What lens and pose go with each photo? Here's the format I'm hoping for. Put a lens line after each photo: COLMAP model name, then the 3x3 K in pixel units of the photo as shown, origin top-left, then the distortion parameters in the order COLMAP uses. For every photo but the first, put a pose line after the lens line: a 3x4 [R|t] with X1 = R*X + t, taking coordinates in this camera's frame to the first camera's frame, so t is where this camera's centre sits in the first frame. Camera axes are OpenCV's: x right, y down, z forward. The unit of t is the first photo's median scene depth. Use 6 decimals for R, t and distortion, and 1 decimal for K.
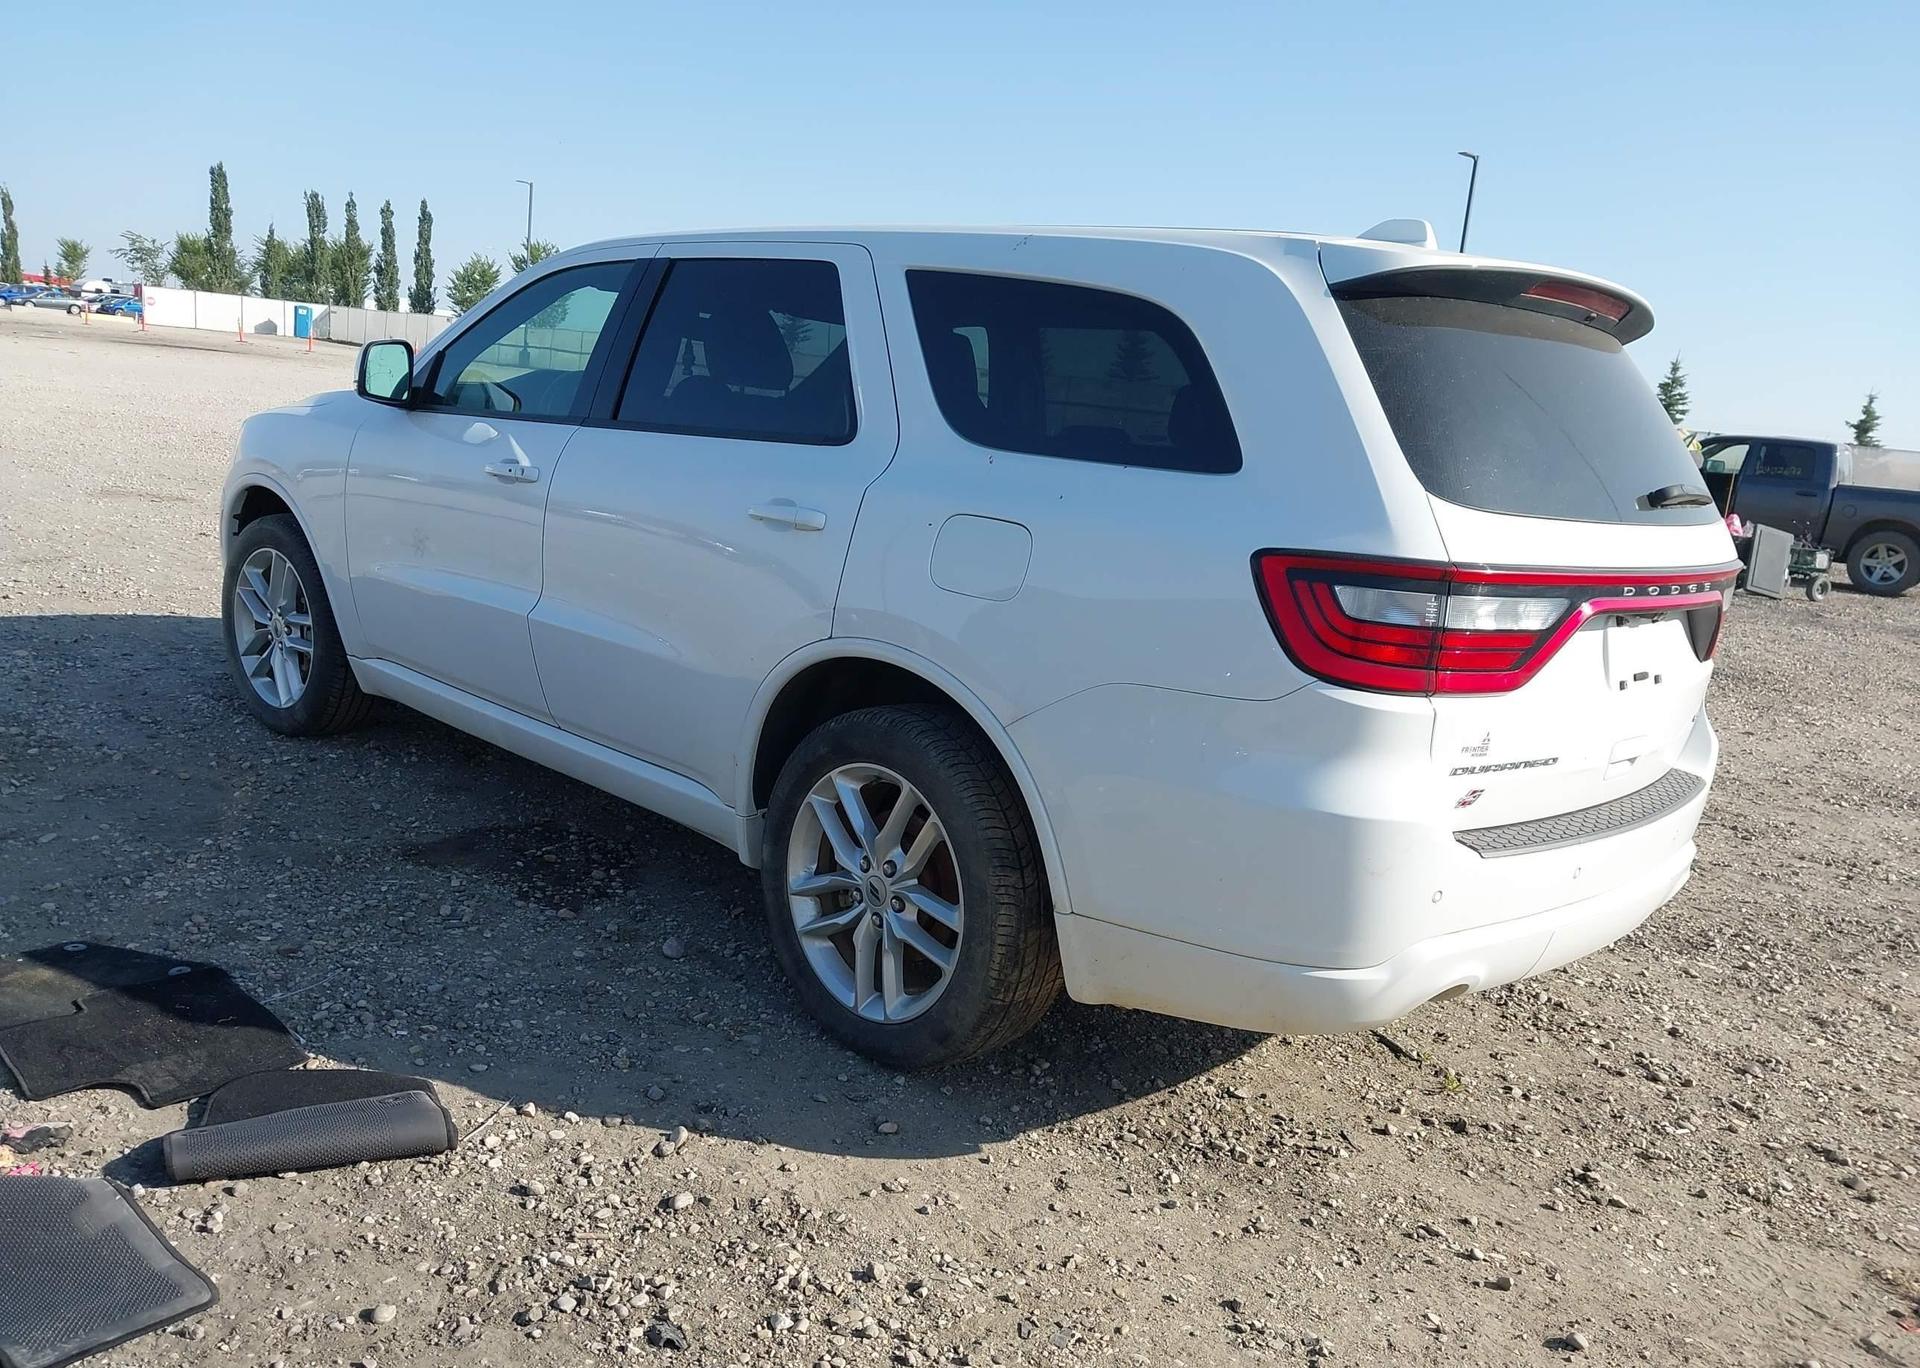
lens RADIAL K [[1511.6, 0, 966.5], [0, 1511.6, 793.9], [0, 0, 1]] dist [0.073892, -0.111268]
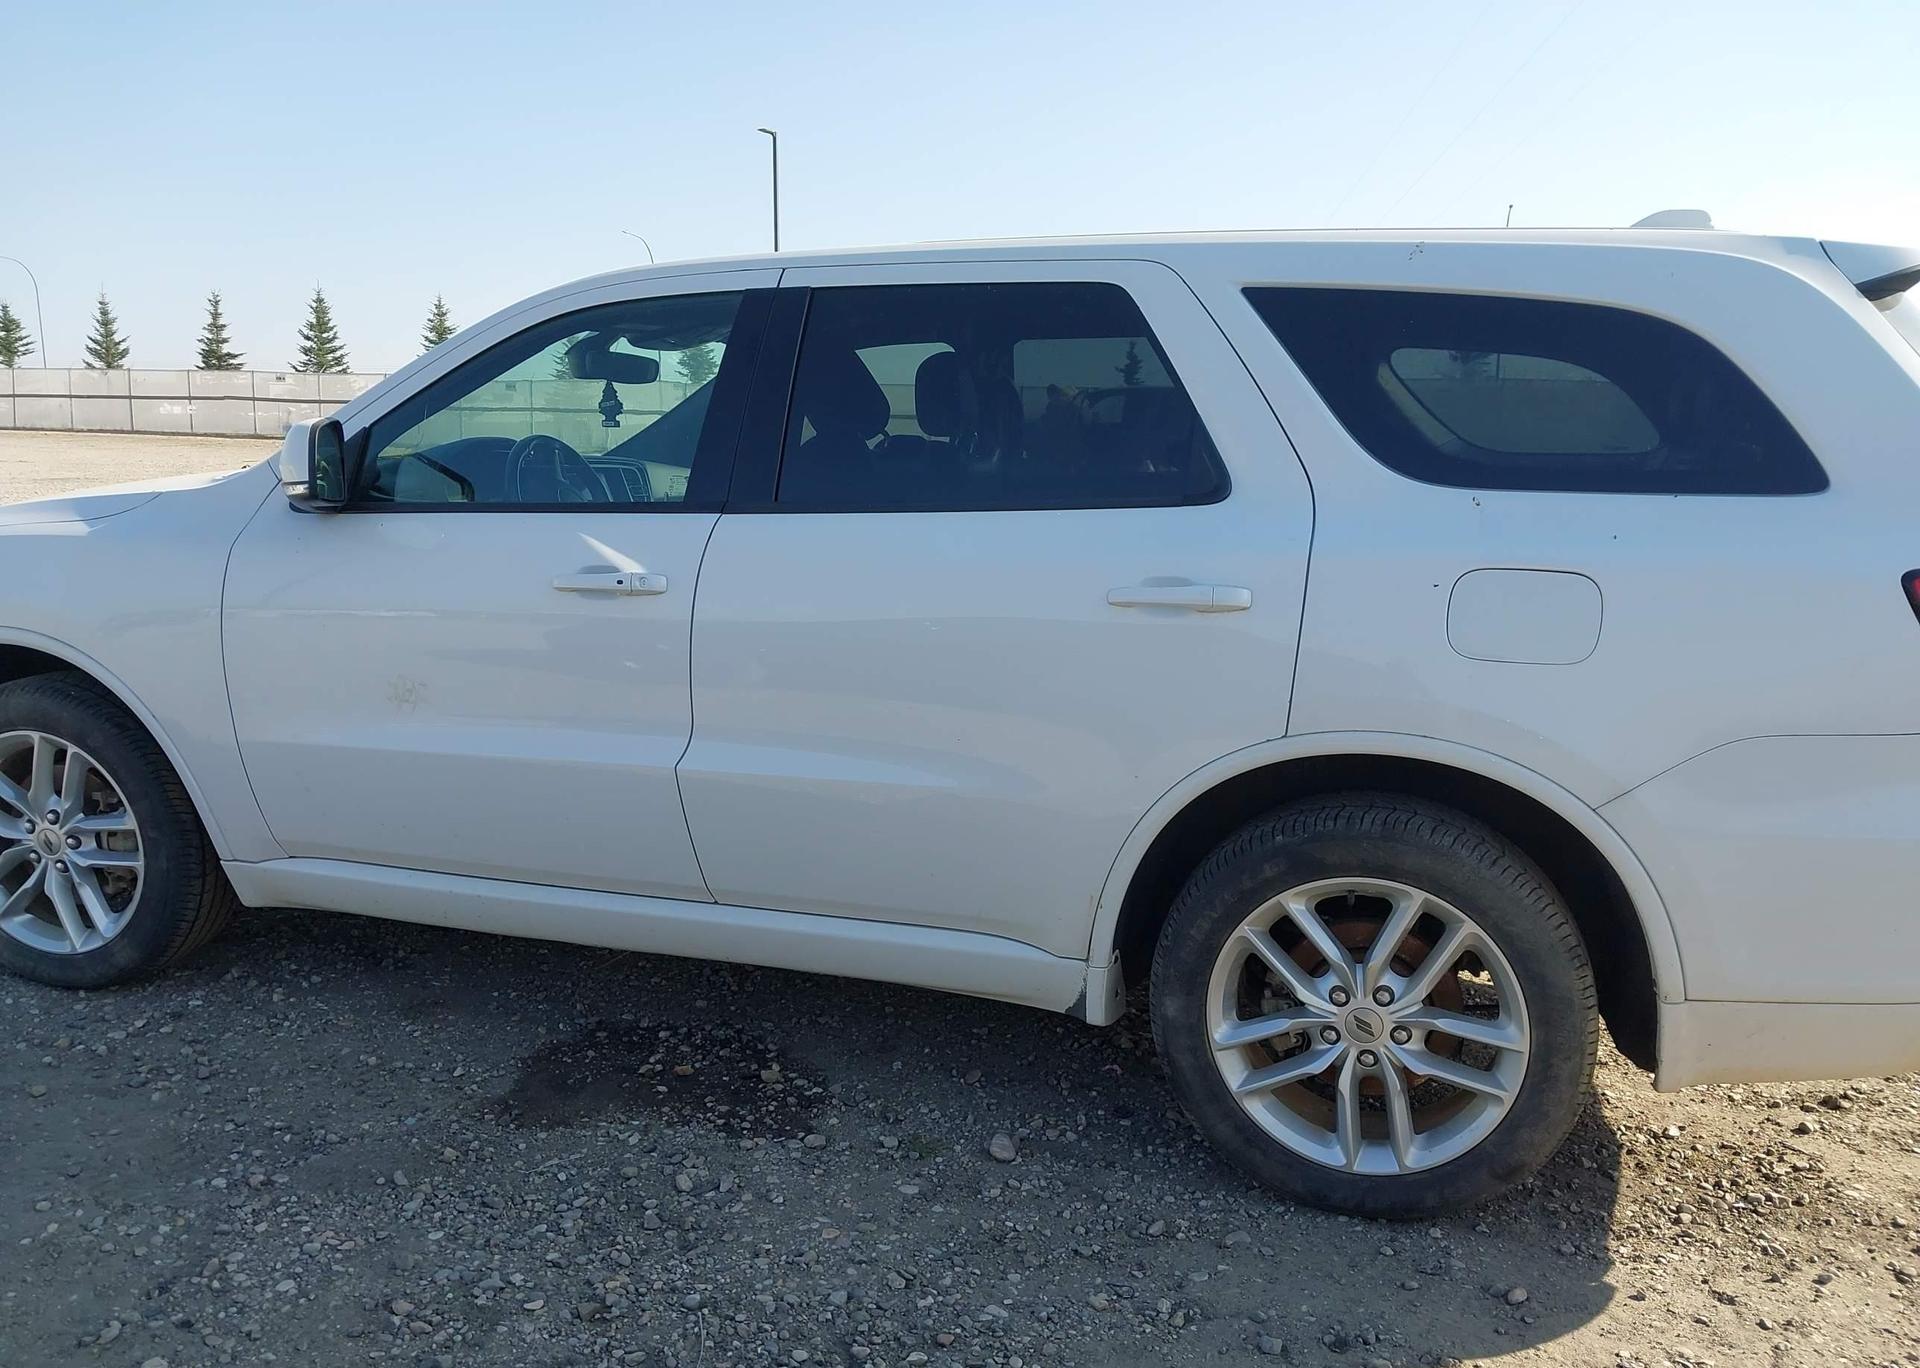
lens RADIAL K [[1517.3, 0, 997.9], [0, 1517.3, 793.8], [0, 0, 1]] dist [0.079706, -0.106952]
pose [[0.892139, -0.186197, 0.411605, -0.559772], [0.181414, 0.982081, 0.051053, -0.139729], [-0.413735, 0.029125, 0.909931, 0.301127]]
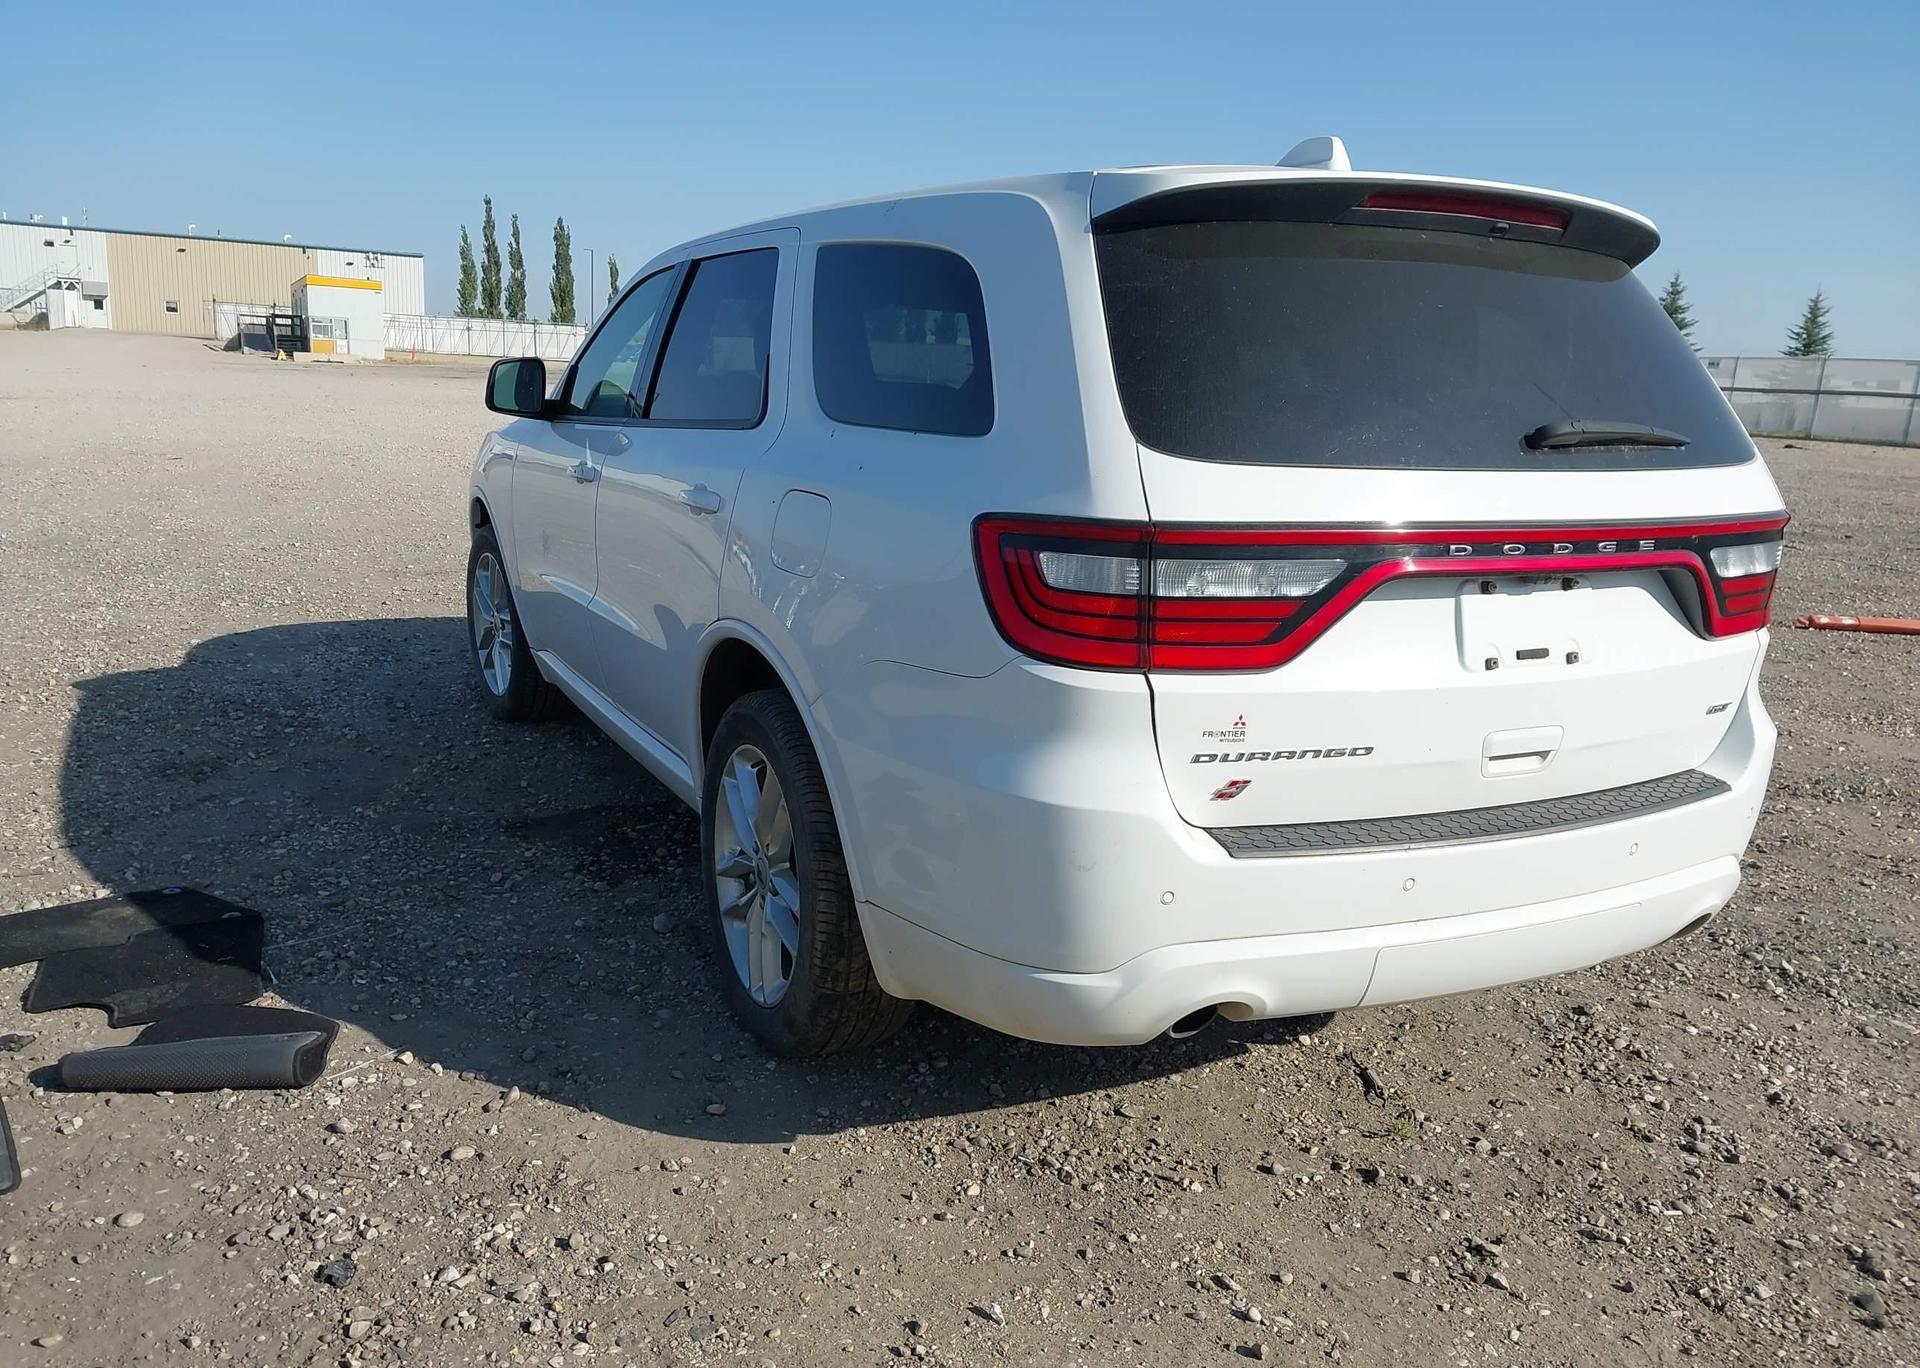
lens RADIAL K [[1511.6, 0, 966.5], [0, 1511.6, 793.9], [0, 0, 1]] dist [0.073892, -0.111268]
pose [[0.939963, 0.027371, -0.340176, 0.402008], [-0.028533, 0.999592, 0.001586, 0.006336], [0.340080, 0.008216, 0.940361, 0.105188]]
